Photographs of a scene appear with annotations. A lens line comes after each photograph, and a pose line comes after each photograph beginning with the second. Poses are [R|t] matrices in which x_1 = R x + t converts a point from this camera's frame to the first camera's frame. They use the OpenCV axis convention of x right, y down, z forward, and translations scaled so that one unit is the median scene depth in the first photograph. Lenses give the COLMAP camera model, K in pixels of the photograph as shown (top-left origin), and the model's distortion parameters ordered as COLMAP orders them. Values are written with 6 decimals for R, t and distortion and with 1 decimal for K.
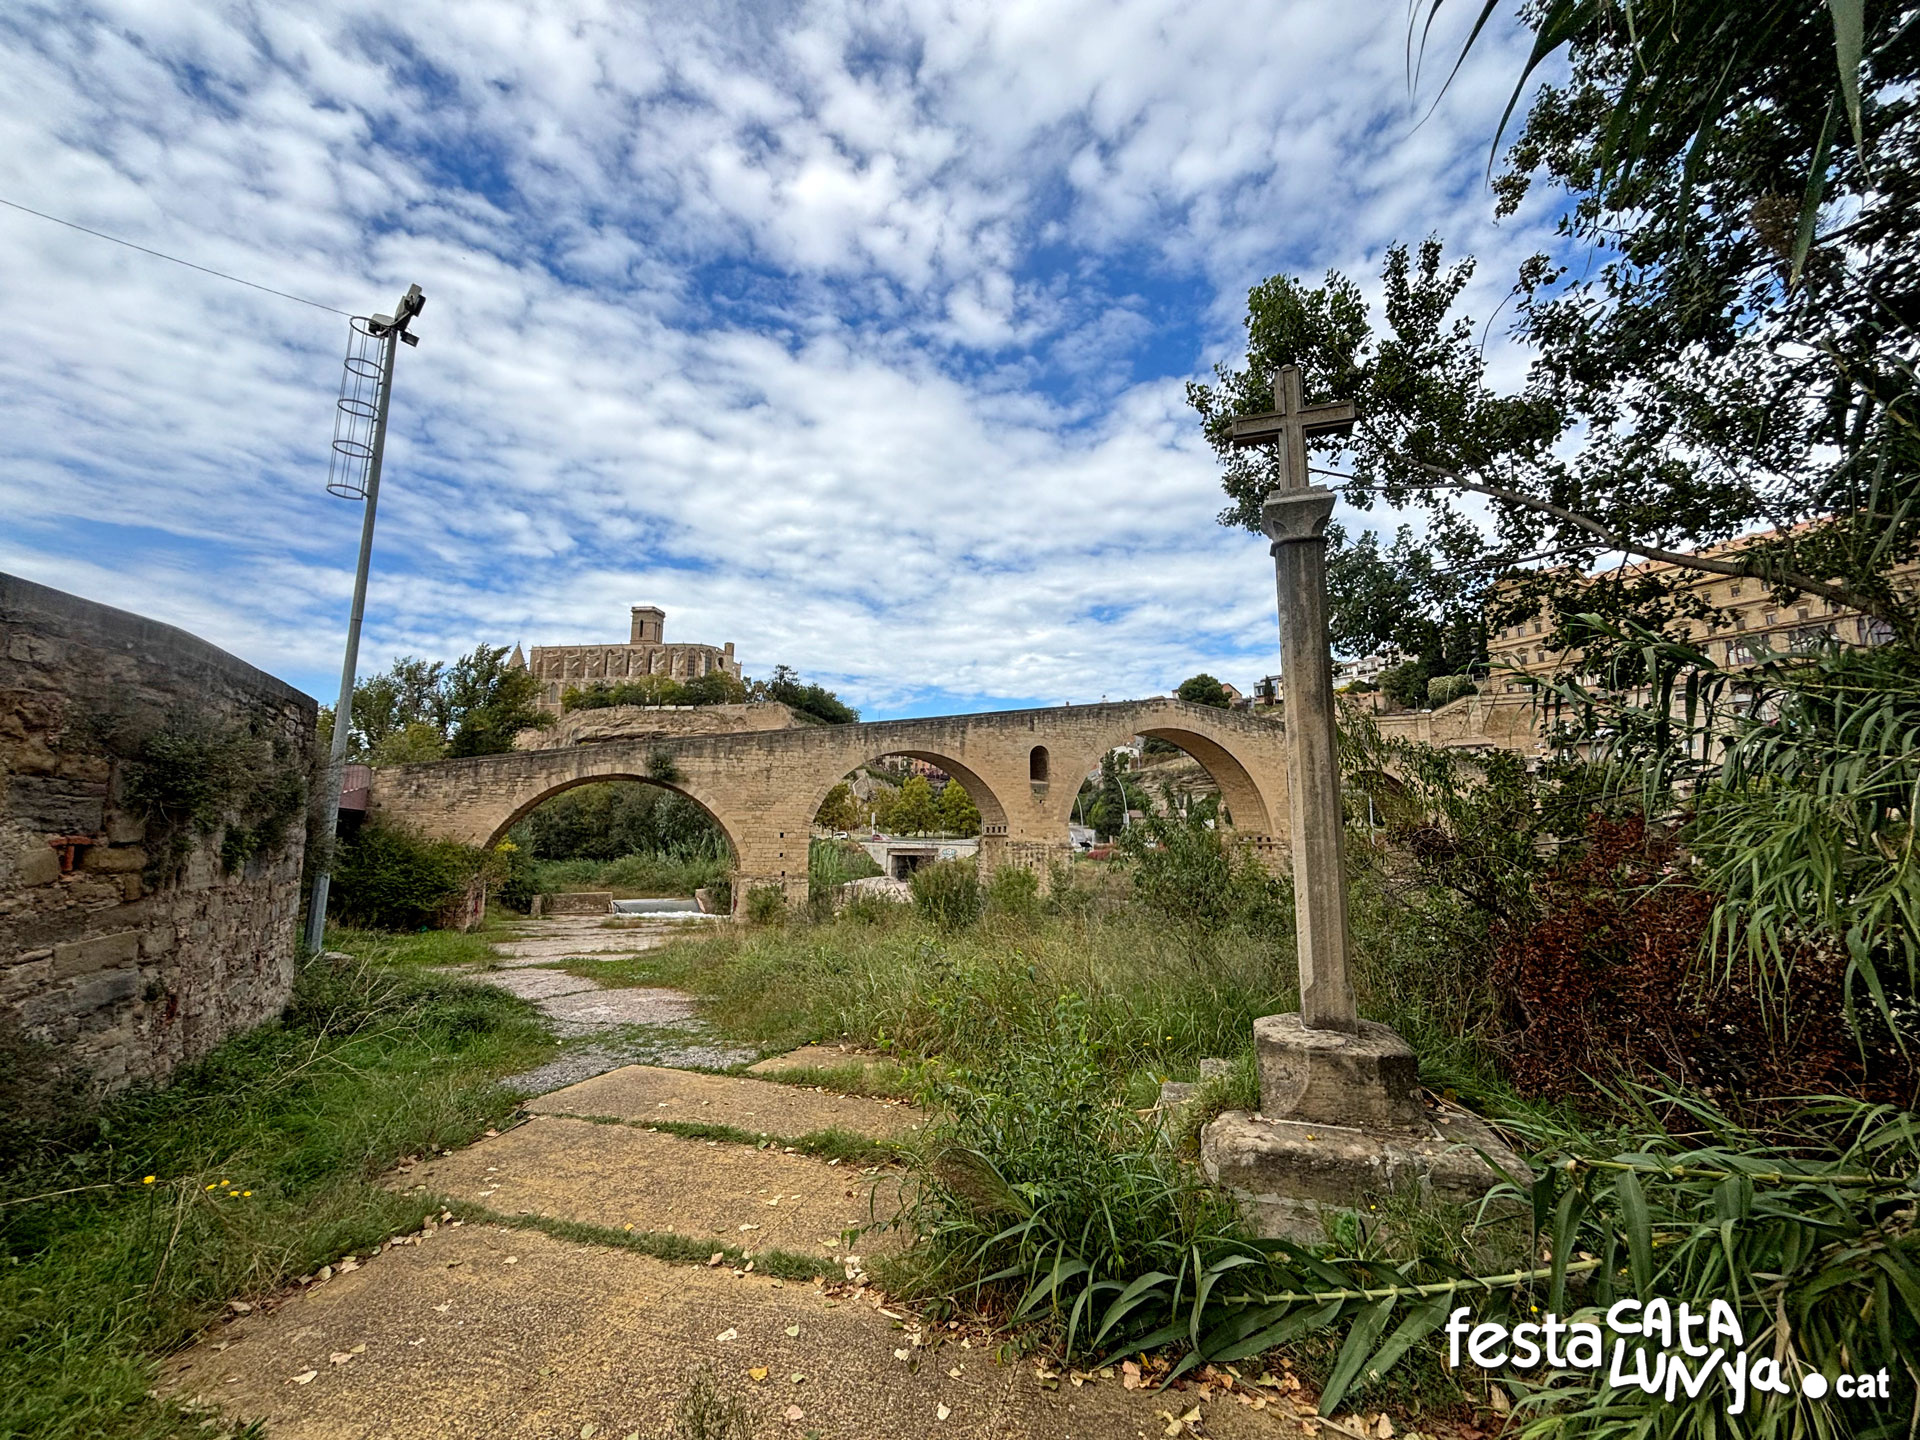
lens RADIAL K [[780.2, 0, 958.7], [0, 780.2, 721.5], [0, 0, 1]] dist [0.004218, 0.000433]
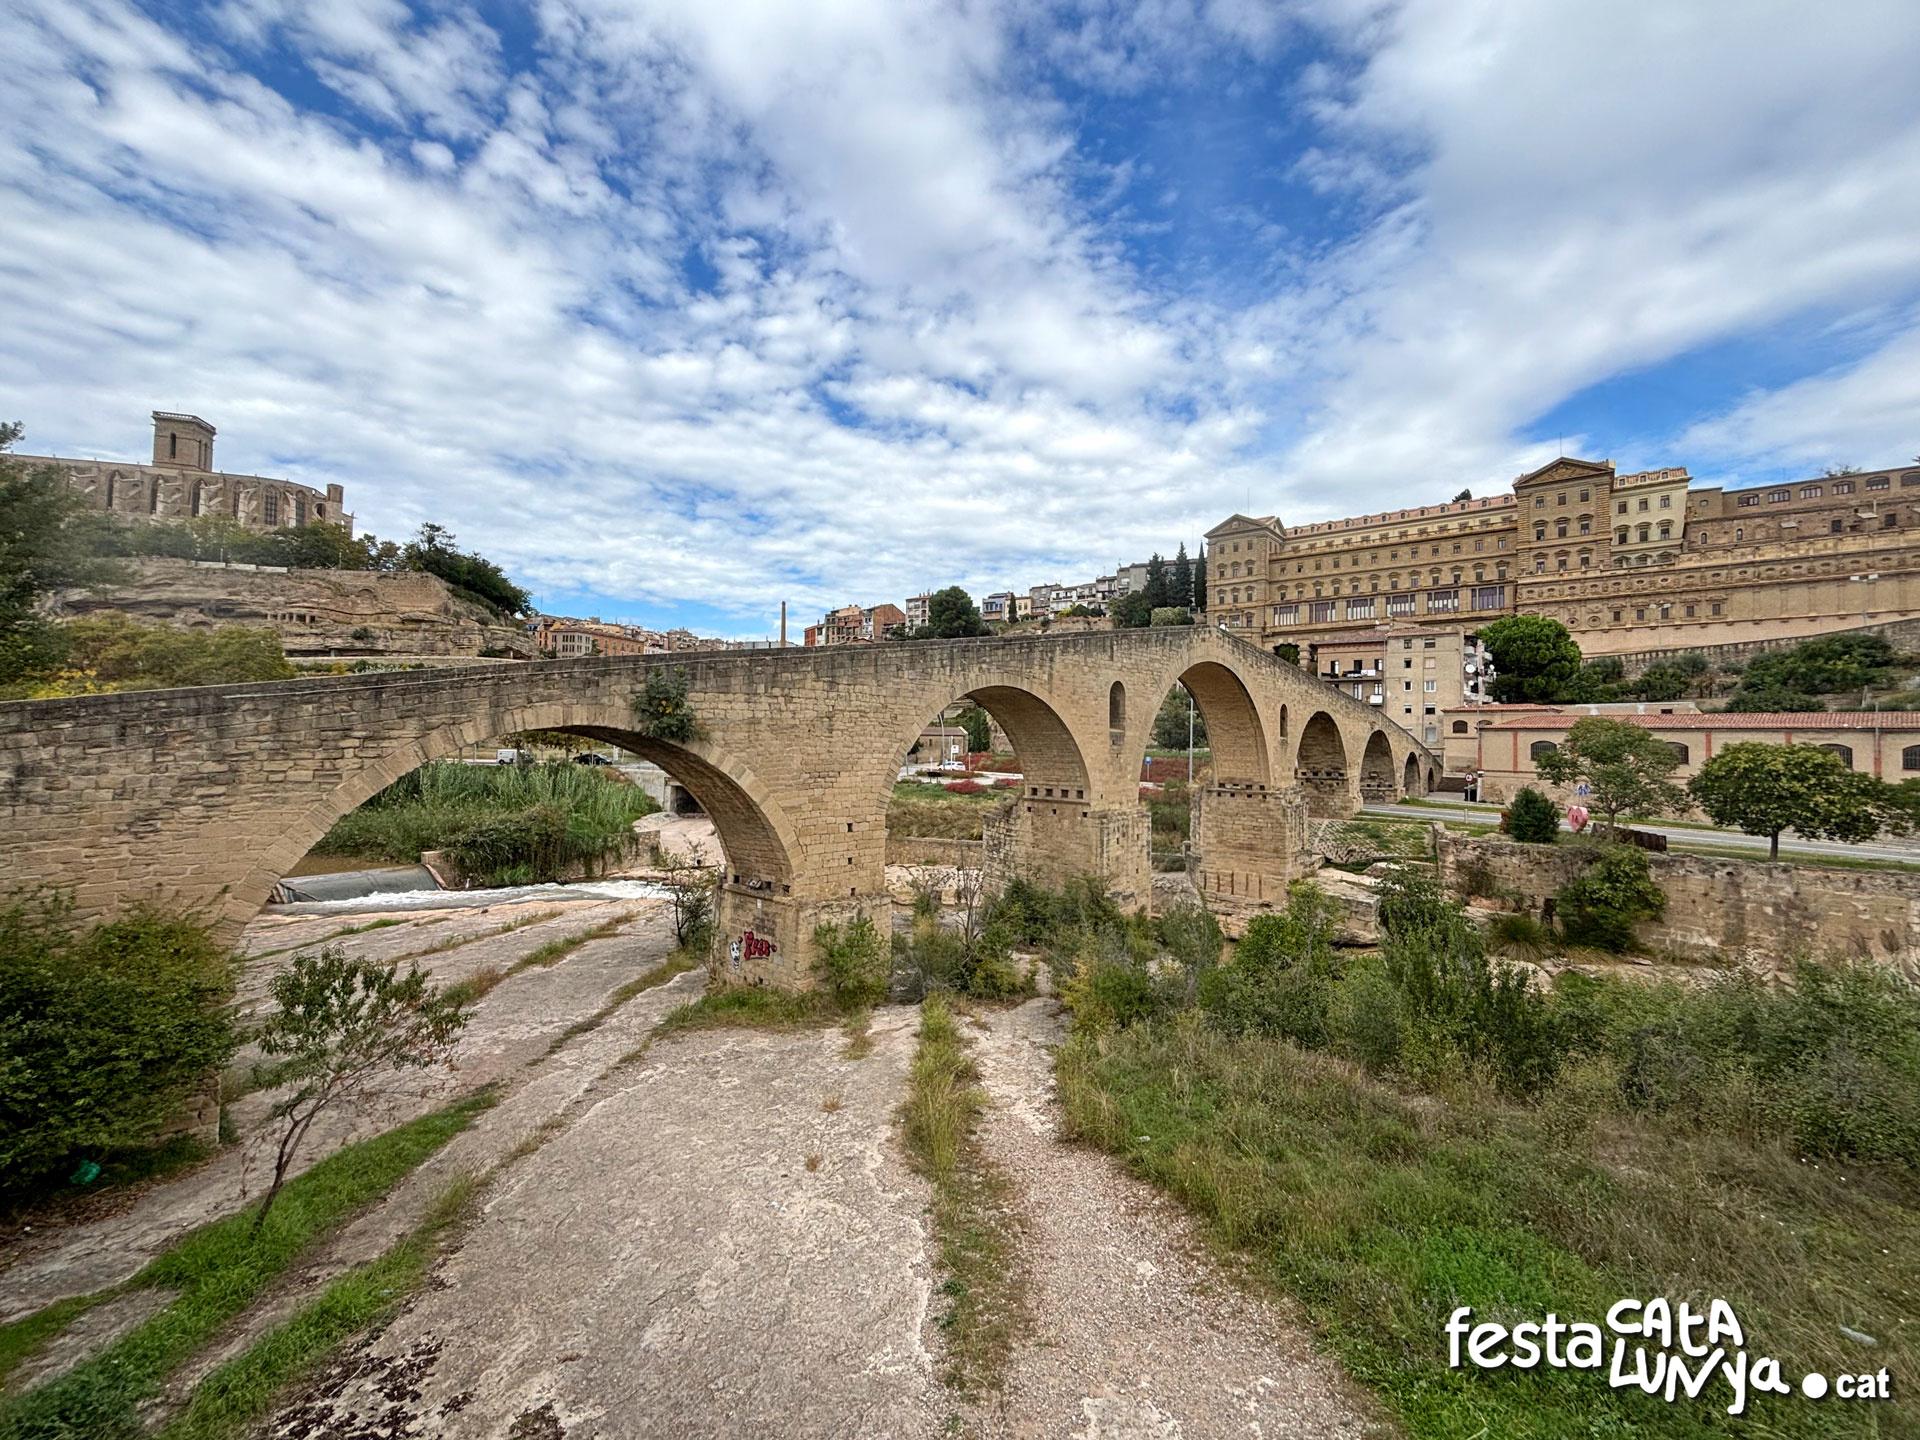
lens RADIAL K [[780.2, 0, 961.2], [0, 780.2, 715.3], [0, 0, 1]] dist [0.004218, 0.000433]
pose [[0.910939, 0.018397, 0.412131, -0.095427], [-0.066603, 0.992458, 0.102911, -0.000775], [-0.407129, -0.121195, 0.905294, 0.109222]]
